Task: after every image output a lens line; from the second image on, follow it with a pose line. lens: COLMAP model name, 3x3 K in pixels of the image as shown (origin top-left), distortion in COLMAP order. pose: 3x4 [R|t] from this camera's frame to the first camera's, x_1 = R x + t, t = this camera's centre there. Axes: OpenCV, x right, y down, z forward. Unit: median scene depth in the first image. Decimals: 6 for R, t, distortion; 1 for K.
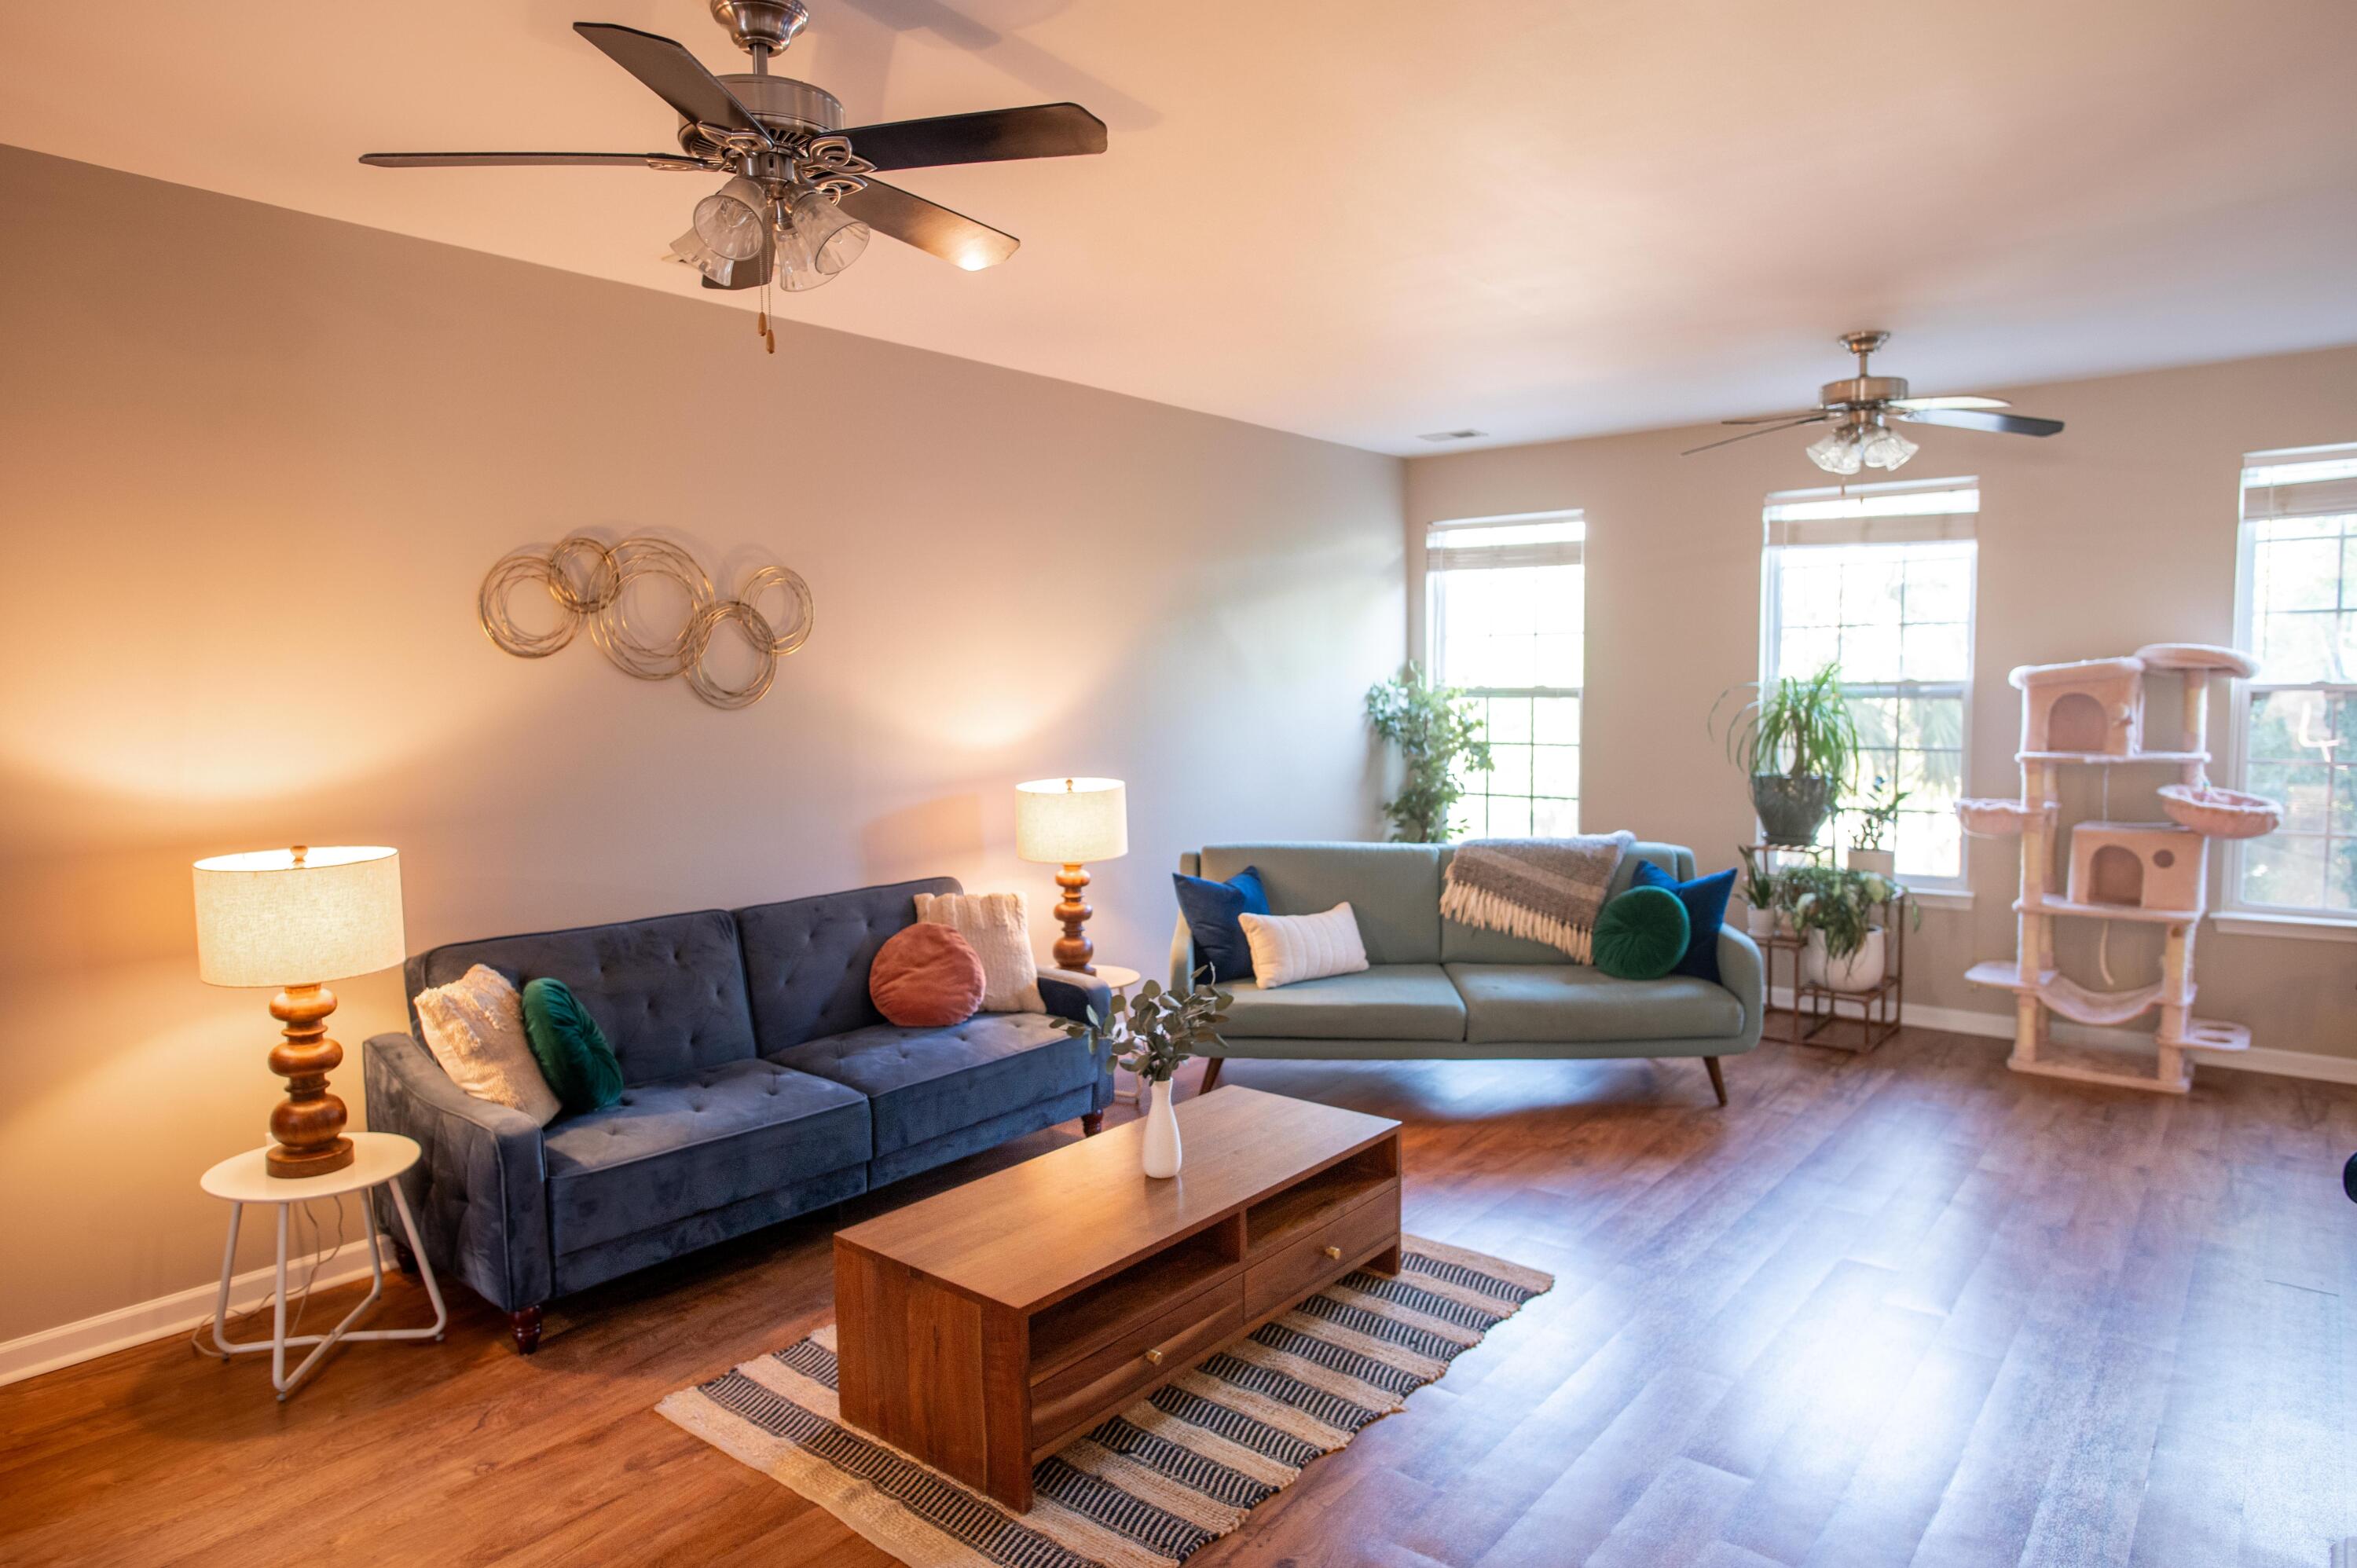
lens RADIAL K [[1370.0, 0, 1191.6], [0, 1370.0, 775.9], [0, 0, 1]] dist [-0.038887, 0.016219]
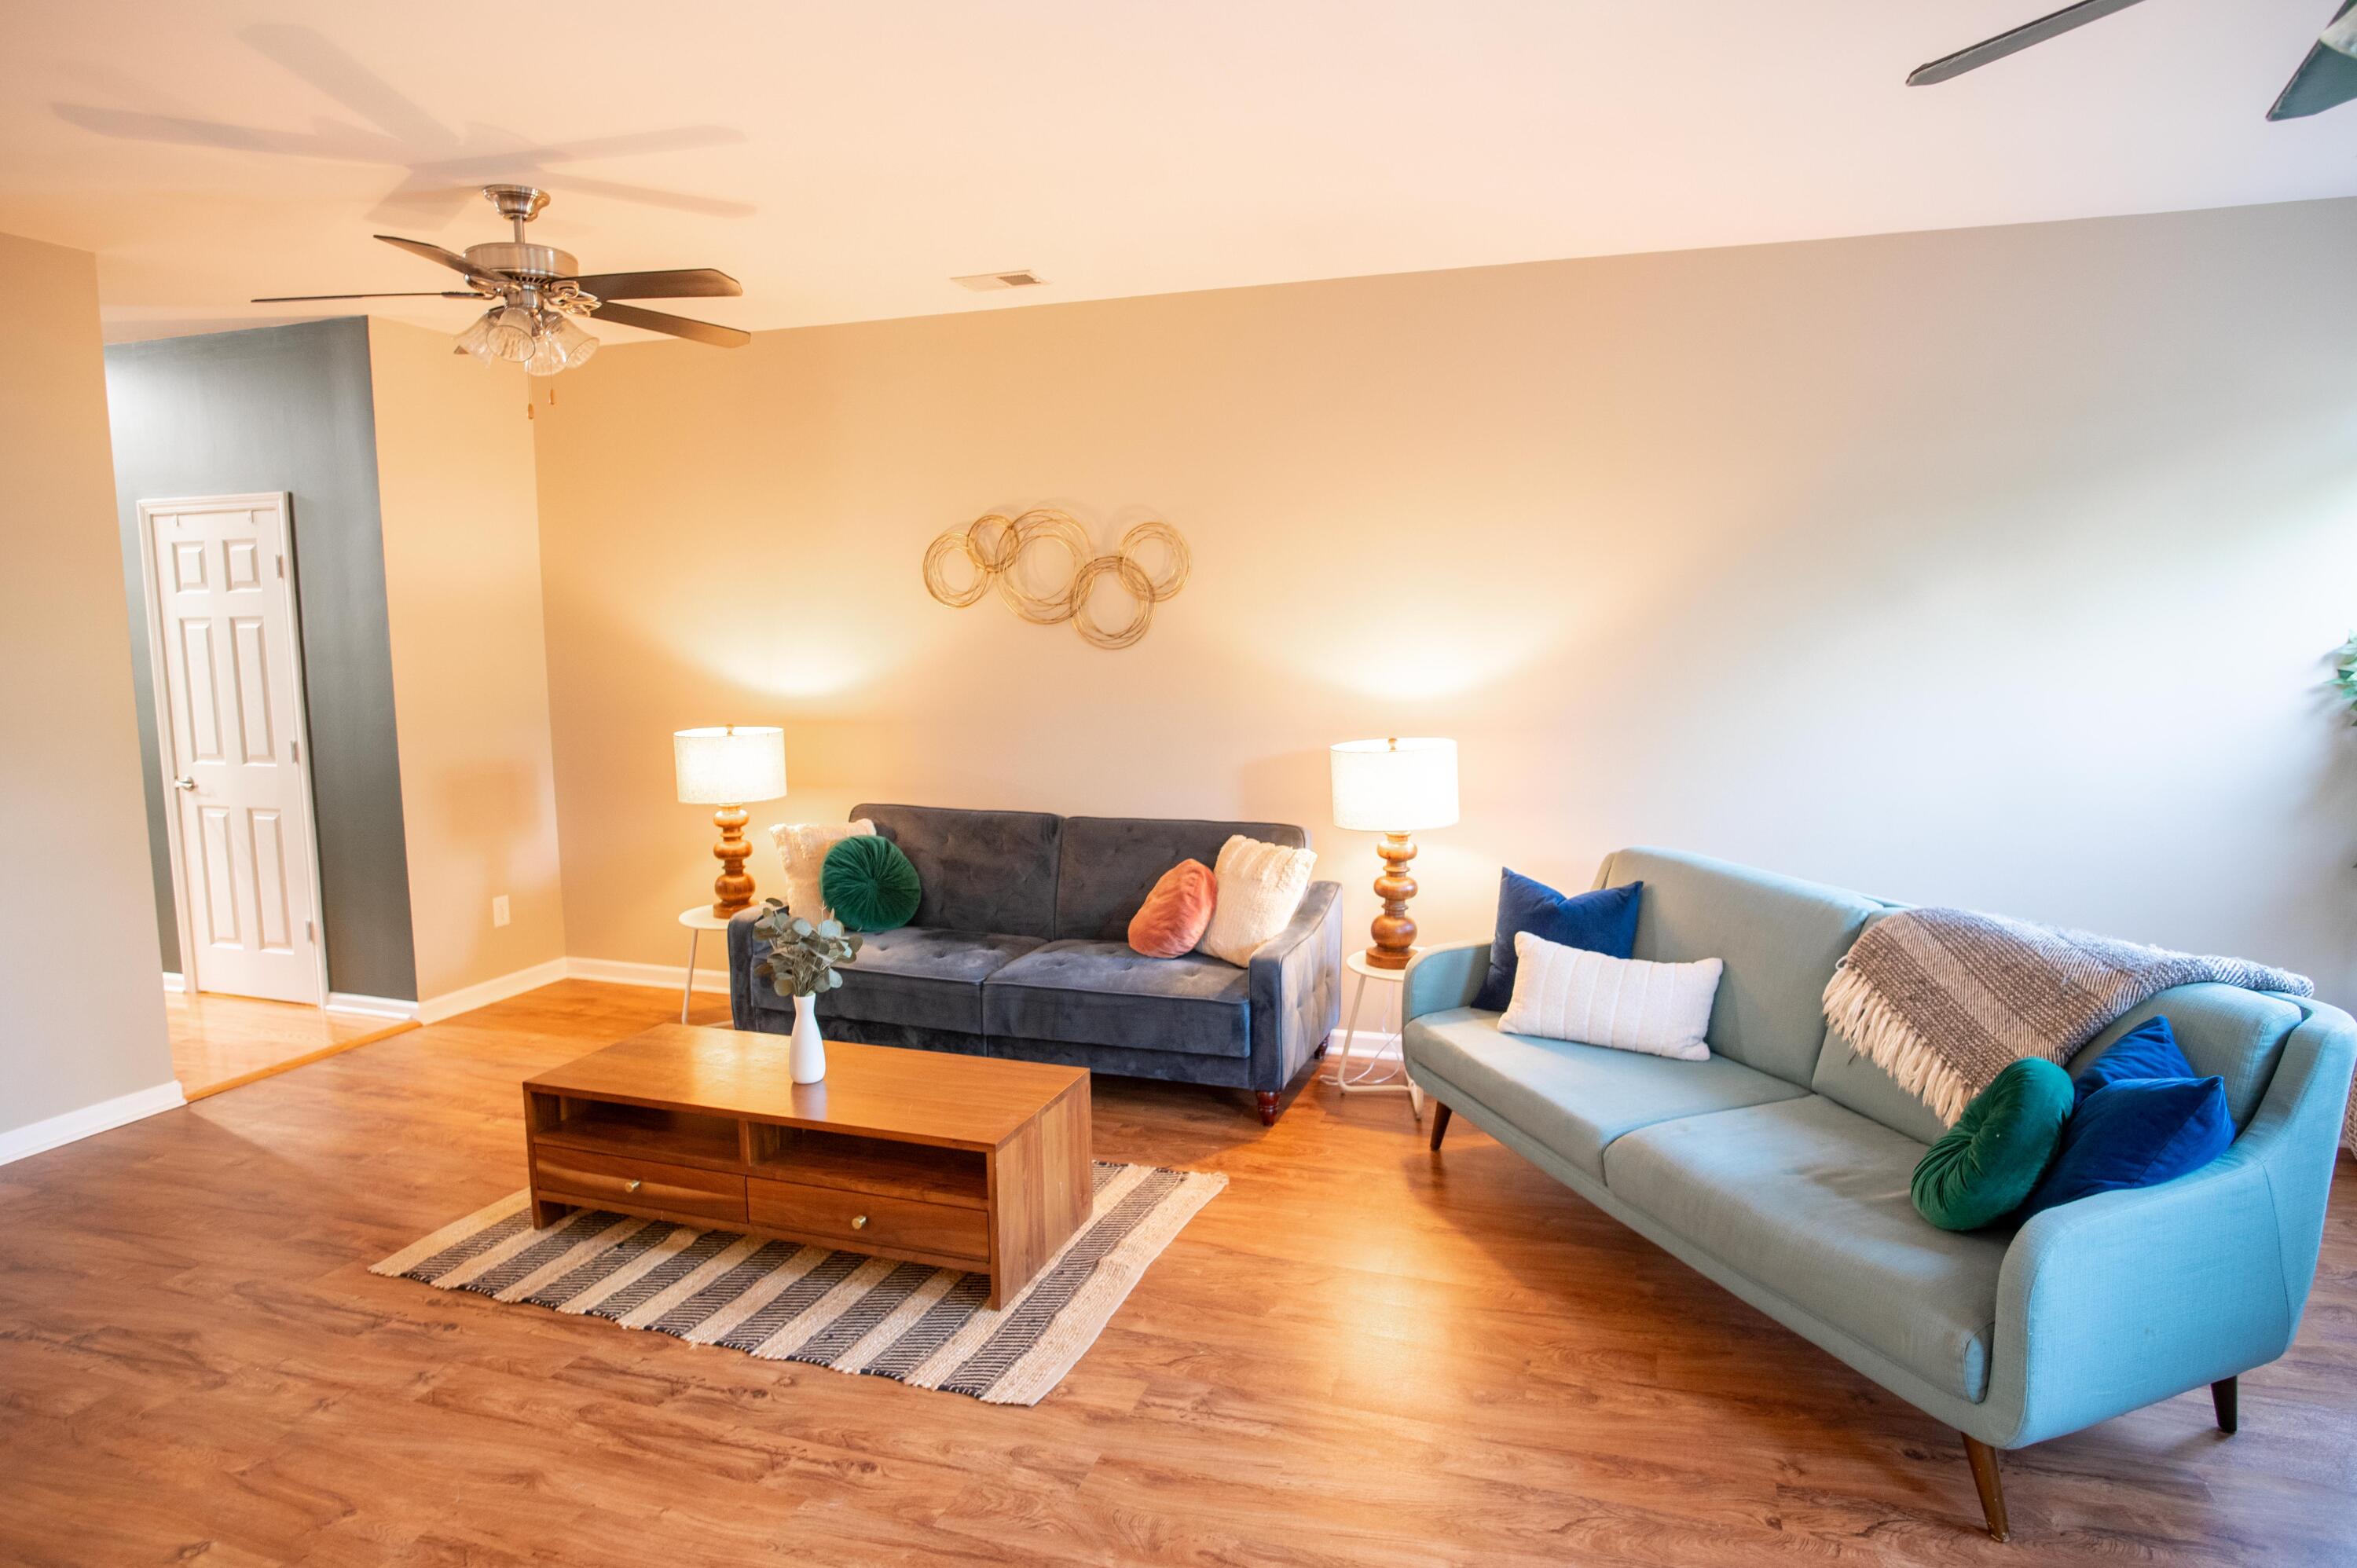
lens RADIAL K [[1370.0, 0, 1181.8], [0, 1370.0, 784.3], [0, 0, 1]] dist [-0.038887, 0.016219]
pose [[0.353858, 0.110333, -0.928768, 0.824381], [-0.065339, 0.993508, 0.093130, -0.049976], [0.933014, 0.027730, 0.358770, 0.674213]]
